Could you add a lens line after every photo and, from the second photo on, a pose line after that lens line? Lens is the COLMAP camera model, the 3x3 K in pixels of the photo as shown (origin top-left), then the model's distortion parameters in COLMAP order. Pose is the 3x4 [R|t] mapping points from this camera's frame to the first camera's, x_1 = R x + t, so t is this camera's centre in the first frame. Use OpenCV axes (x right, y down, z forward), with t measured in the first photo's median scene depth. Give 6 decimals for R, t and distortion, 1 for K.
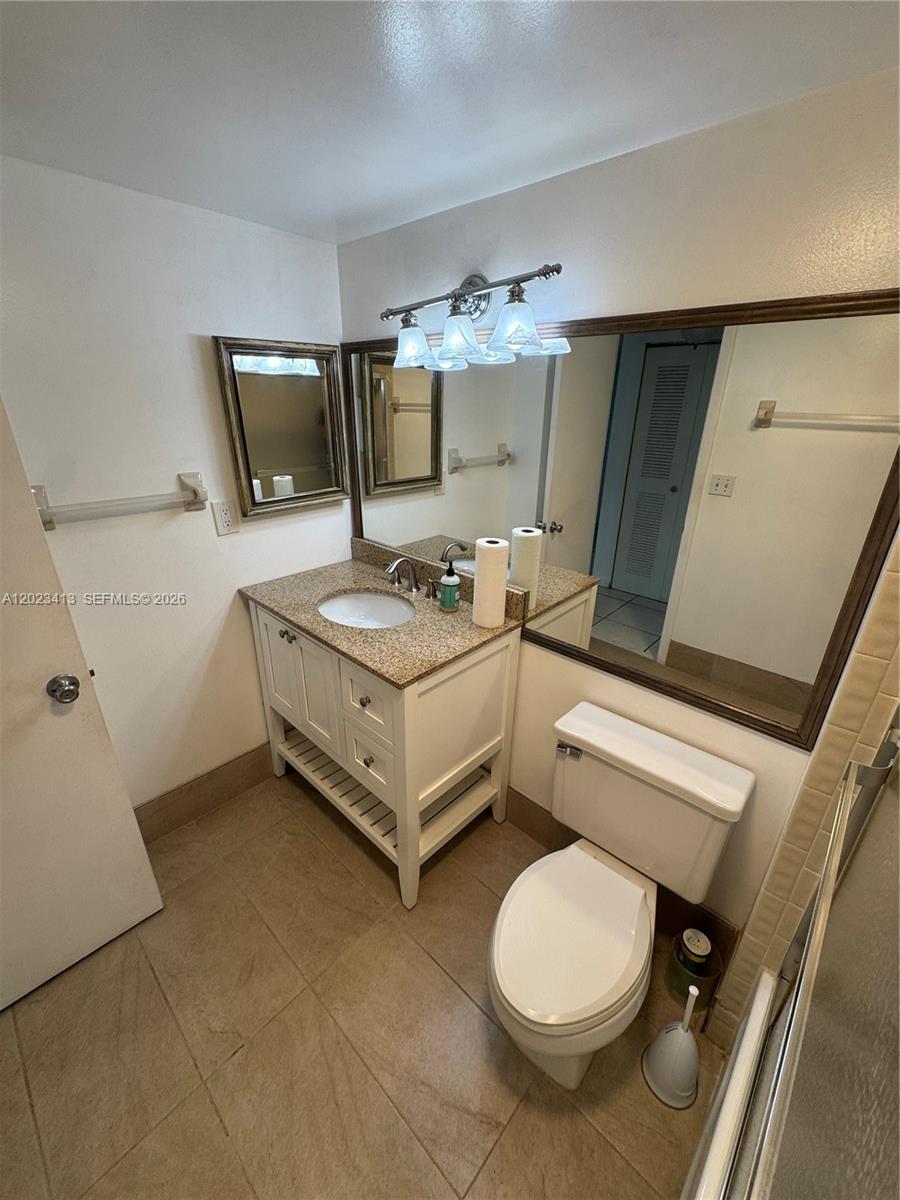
lens RADIAL K [[477.4, 0, 447.8], [0, 477.4, 598.9], [0, 0, 1]] dist [-0.002936, 0.002174]
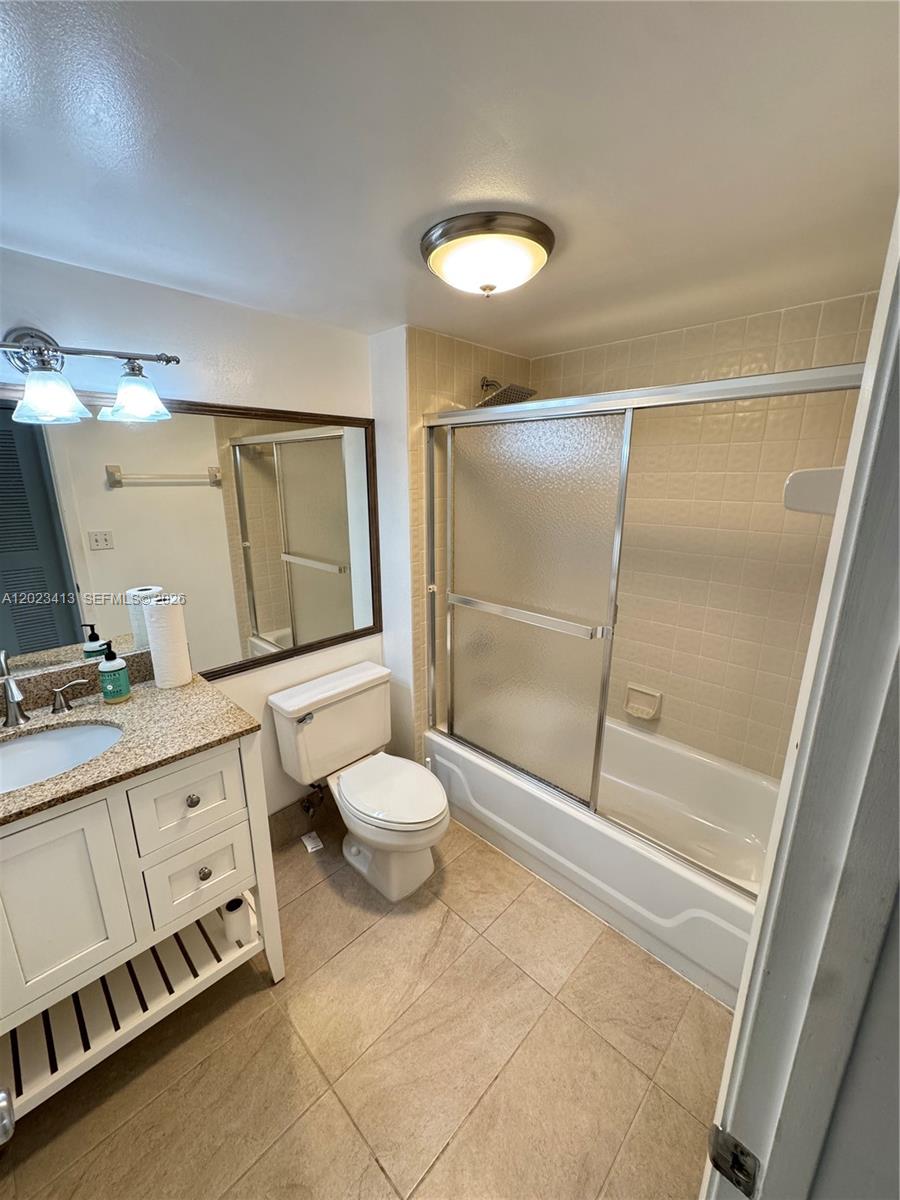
lens RADIAL K [[477.4, 0, 448.1], [0, 477.4, 598.2], [0, 0, 1]] dist [-0.002936, 0.002174]
pose [[0.032788, -0.268959, 0.962593, -1.021844], [0.389329, 0.890472, 0.235547, -0.151298], [-0.920515, 0.367043, 0.133910, 0.388253]]
